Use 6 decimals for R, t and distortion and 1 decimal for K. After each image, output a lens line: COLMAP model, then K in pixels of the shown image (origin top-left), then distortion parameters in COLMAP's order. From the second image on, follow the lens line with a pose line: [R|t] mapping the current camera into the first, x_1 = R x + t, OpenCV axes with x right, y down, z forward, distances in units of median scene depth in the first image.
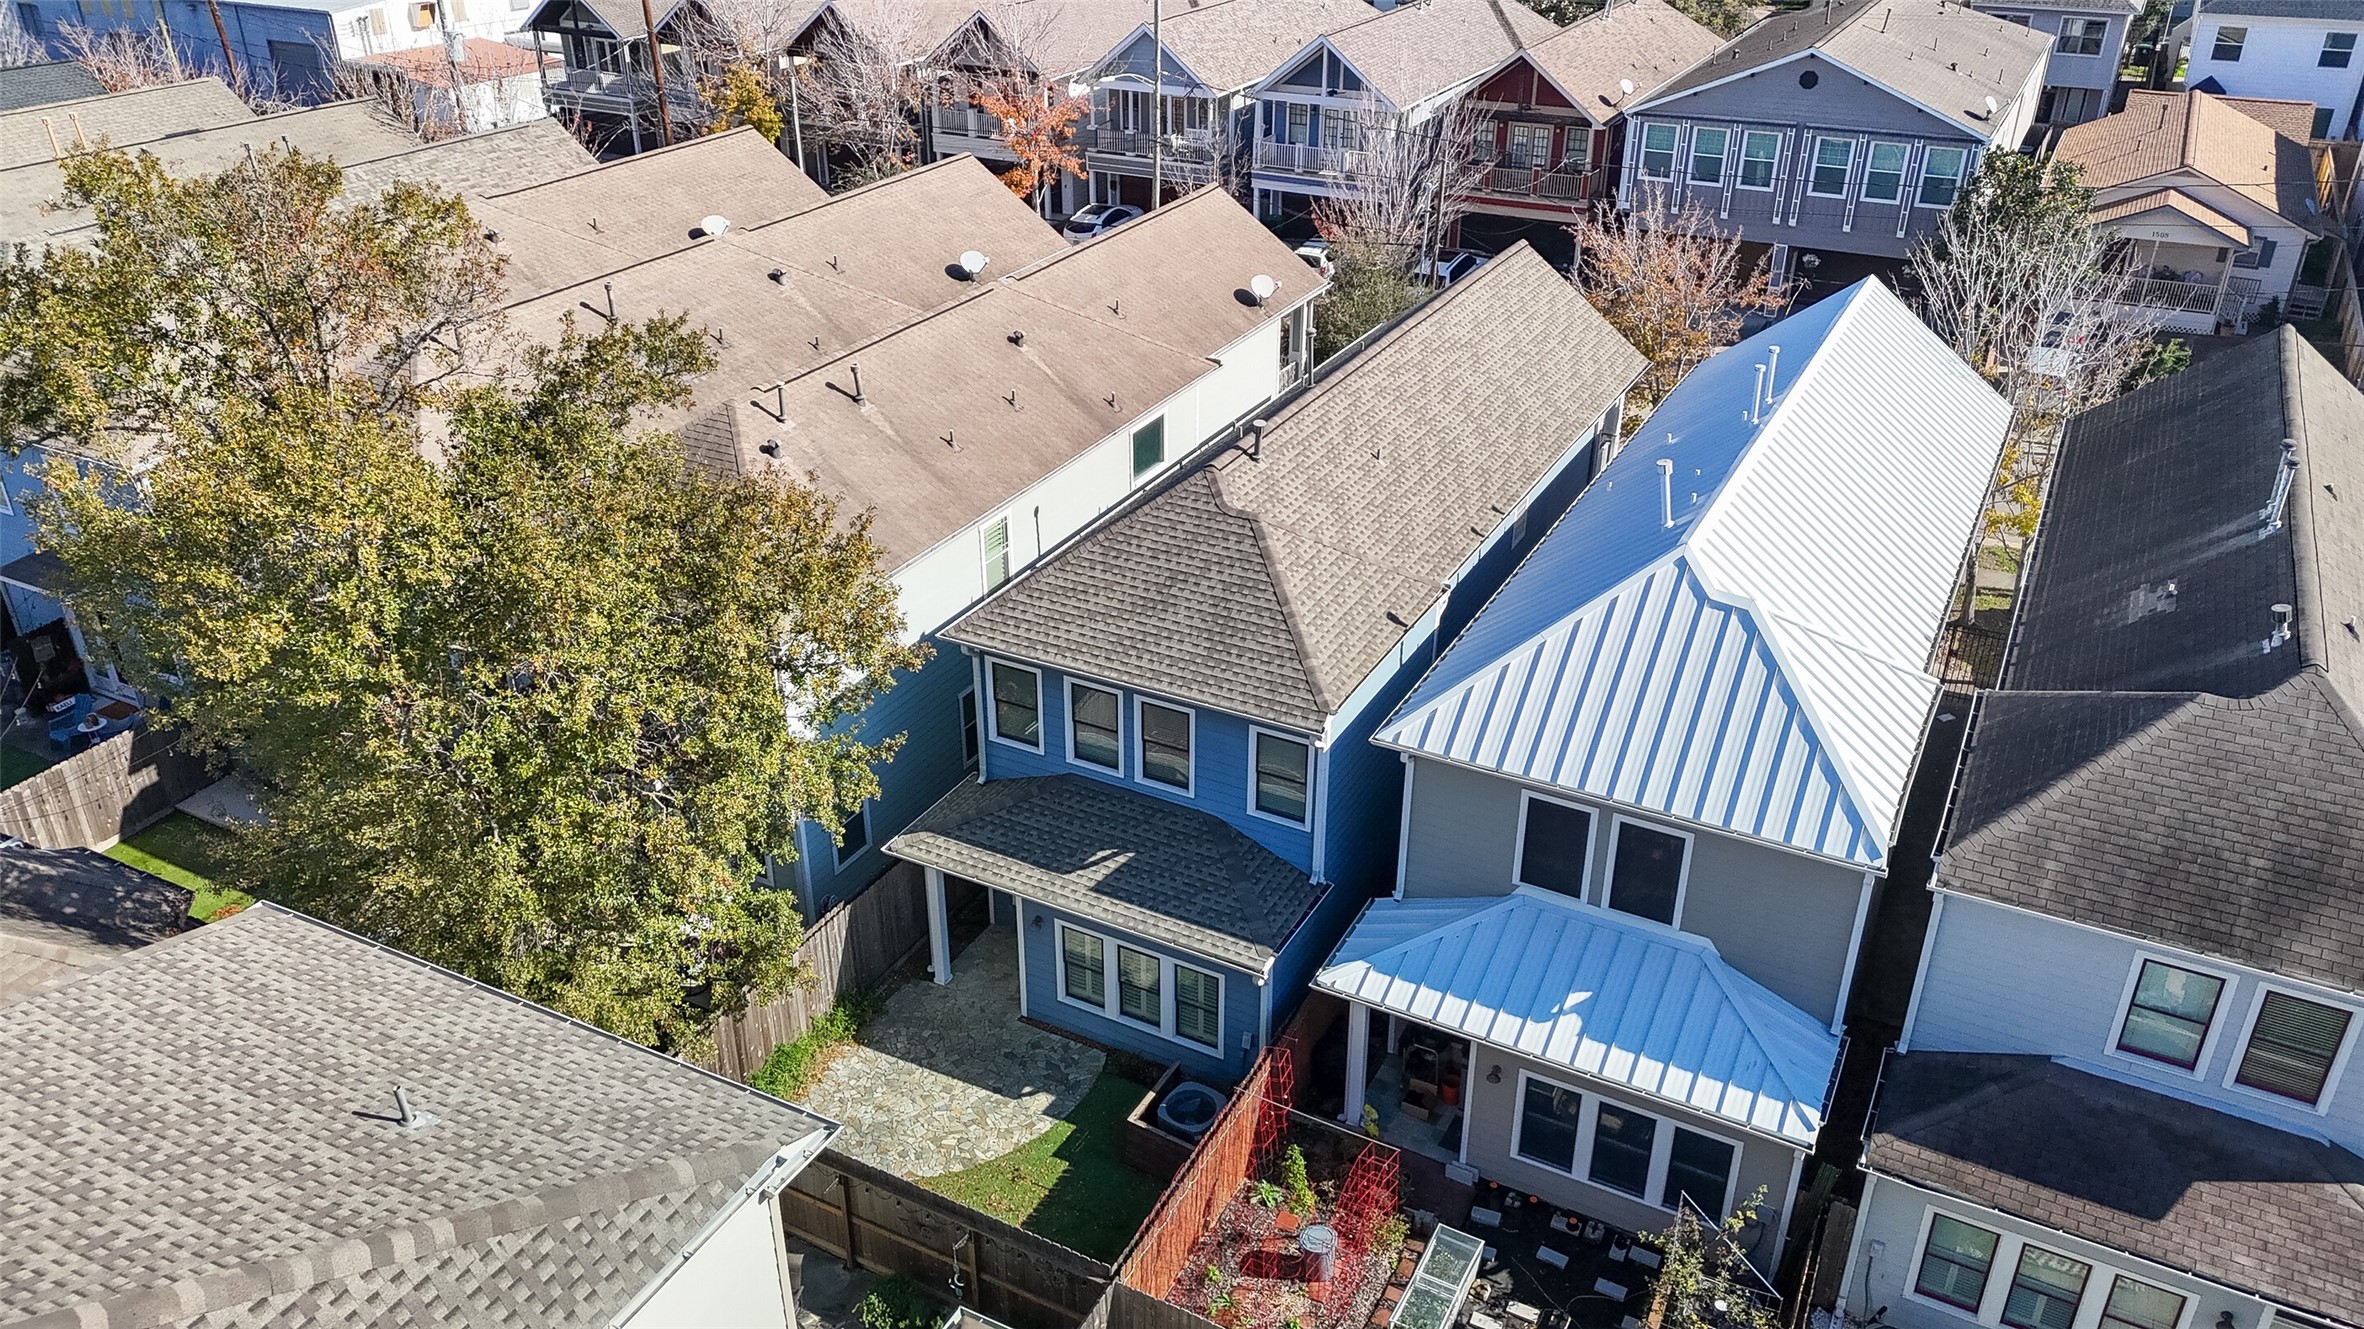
lens RADIAL K [[1751.8, 0, 1180.3], [0, 1751.8, 668.7], [0, 0, 1]] dist [0.011256, 0.003891]
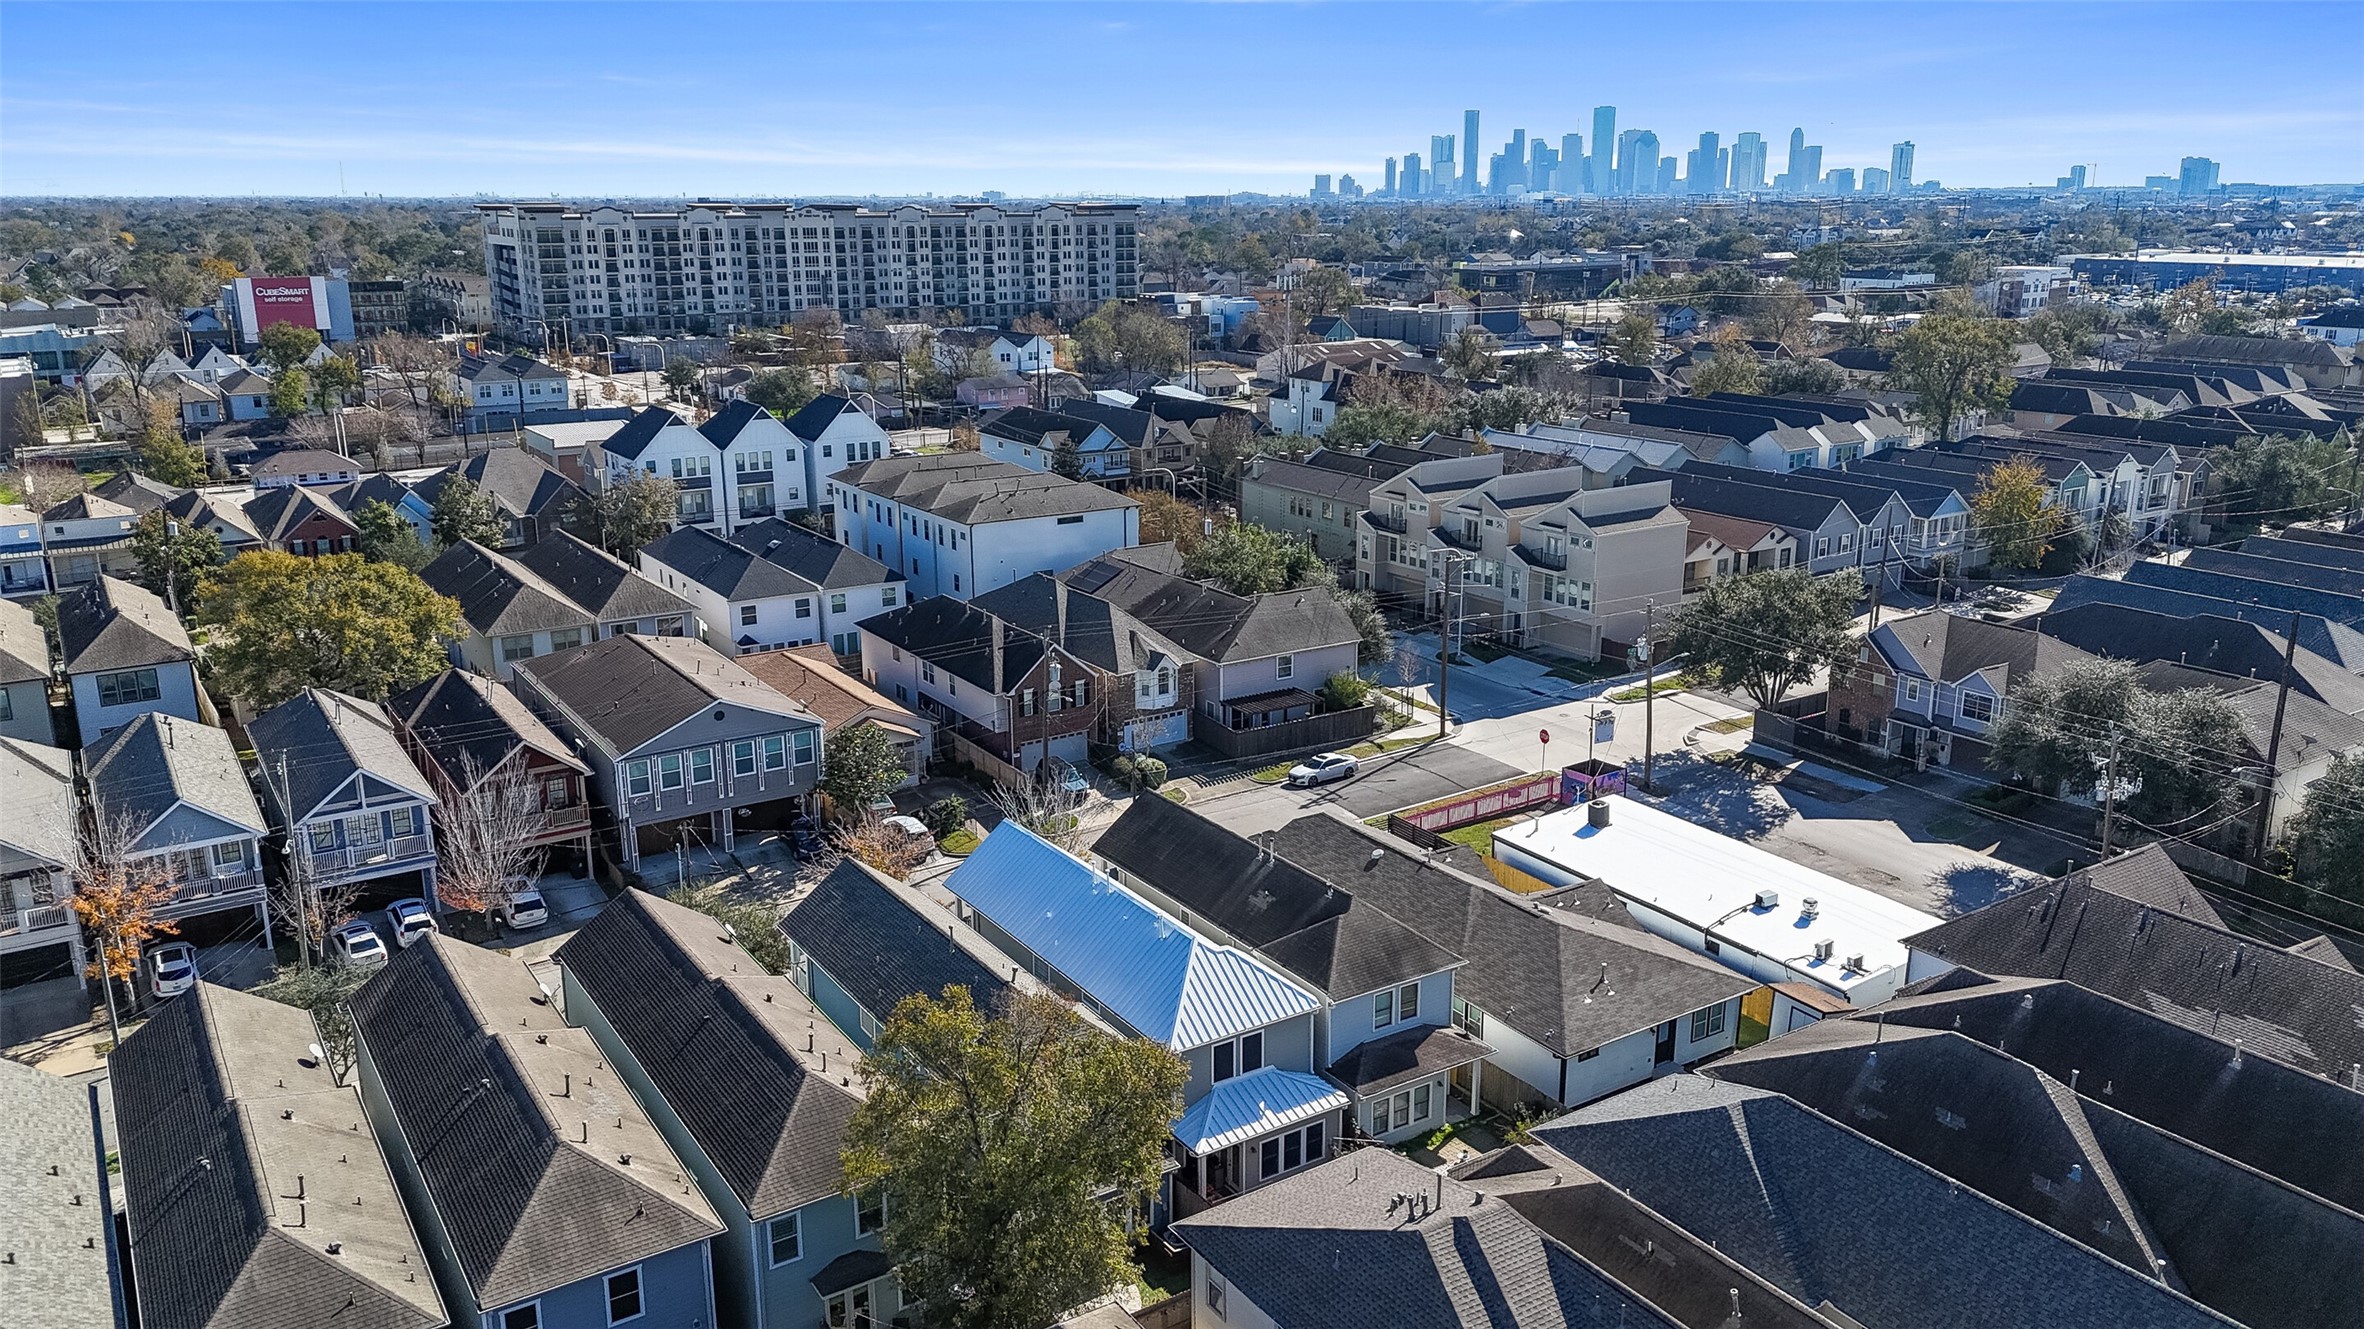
lens RADIAL K [[1751.8, 0, 1181.0], [0, 1751.8, 663.9], [0, 0, 1]] dist [0.011256, 0.003891]
pose [[0.482752, -0.231731, 0.844542, -1.908867], [0.418032, 0.908374, 0.010293, -0.496139], [-0.769545, 0.348076, 0.535391, -0.564048]]
